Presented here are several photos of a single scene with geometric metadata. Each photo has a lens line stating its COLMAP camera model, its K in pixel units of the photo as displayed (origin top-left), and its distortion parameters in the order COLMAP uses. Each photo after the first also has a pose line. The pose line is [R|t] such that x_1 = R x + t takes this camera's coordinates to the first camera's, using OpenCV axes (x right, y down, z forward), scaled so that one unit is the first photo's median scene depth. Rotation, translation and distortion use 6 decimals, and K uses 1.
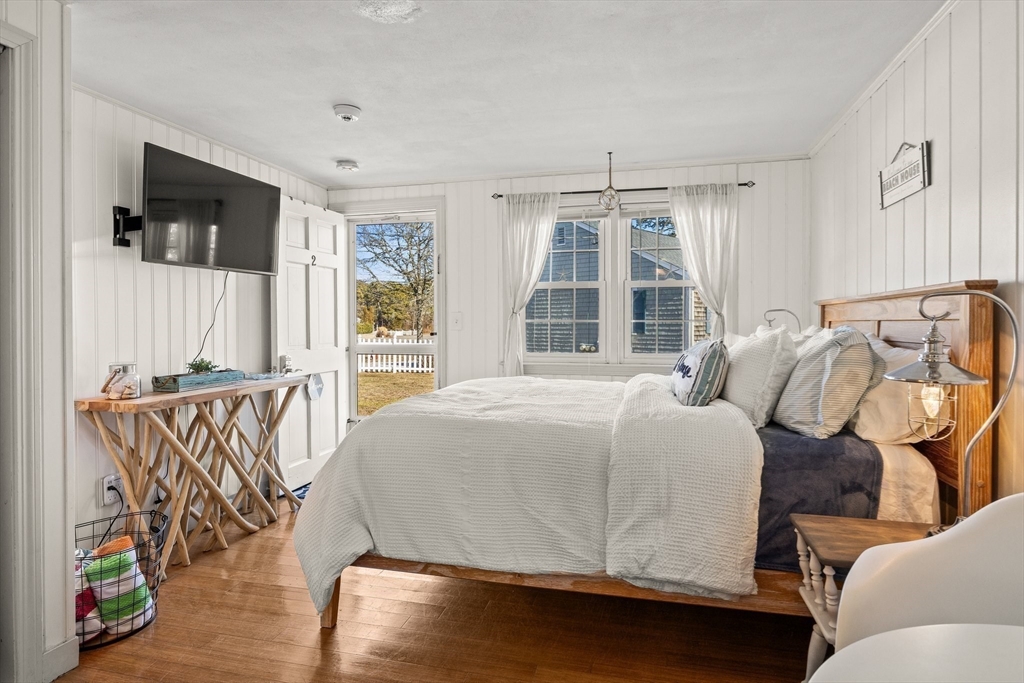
lens RADIAL K [[592.5, 0, 526.6], [0, 592.5, 335.1], [0, 0, 1]] dist [-0.008183, 0.000196]
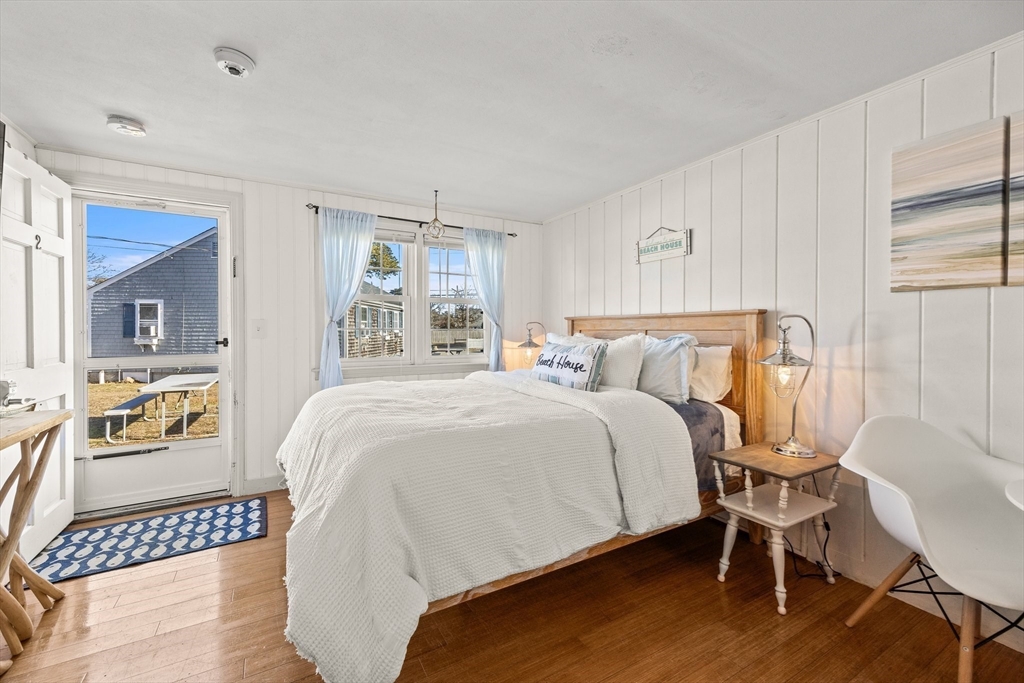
lens RADIAL K [[415.8, 0, 507.8], [0, 415.8, 334.7], [0, 0, 1]] dist [0.007806, 0.001652]
pose [[0.720961, -0.005614, 0.692952, -0.332984], [0.011896, 0.999920, -0.004276, -0.007251], [-0.692873, 0.011326, 0.720971, 0.273896]]
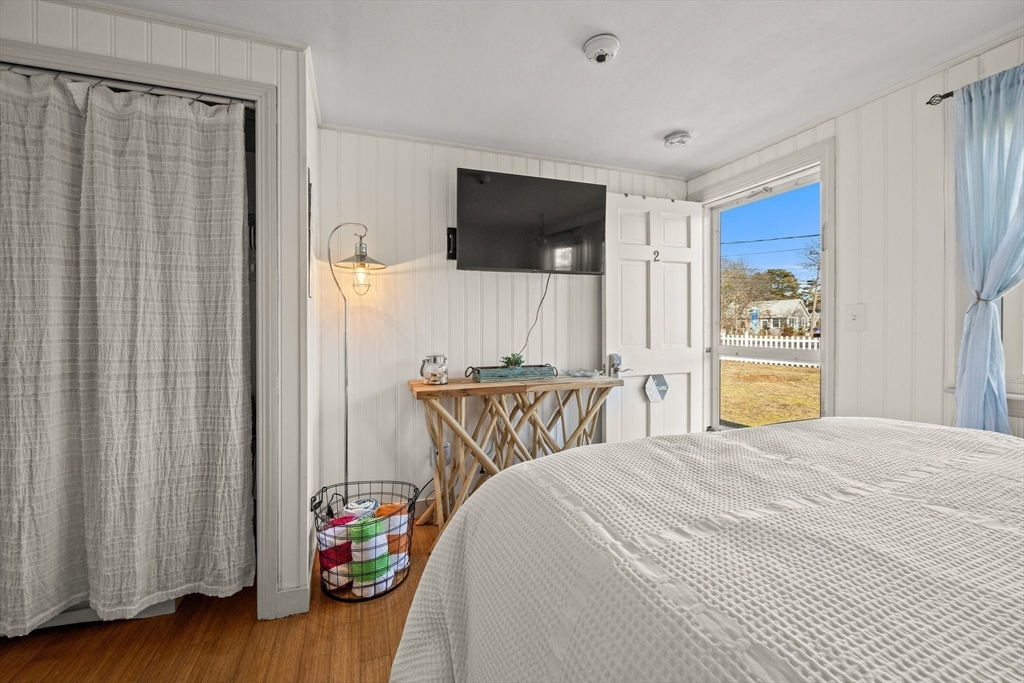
lens RADIAL K [[415.8, 0, 490.0], [0, 415.8, 331.2], [0, 0, 1]] dist [0.007806, 0.001652]
pose [[0.538596, 0.009183, -0.842514, 0.068748], [-0.013972, 0.999900, 0.001967, -0.002694], [0.842448, 0.010712, 0.538671, 0.451592]]
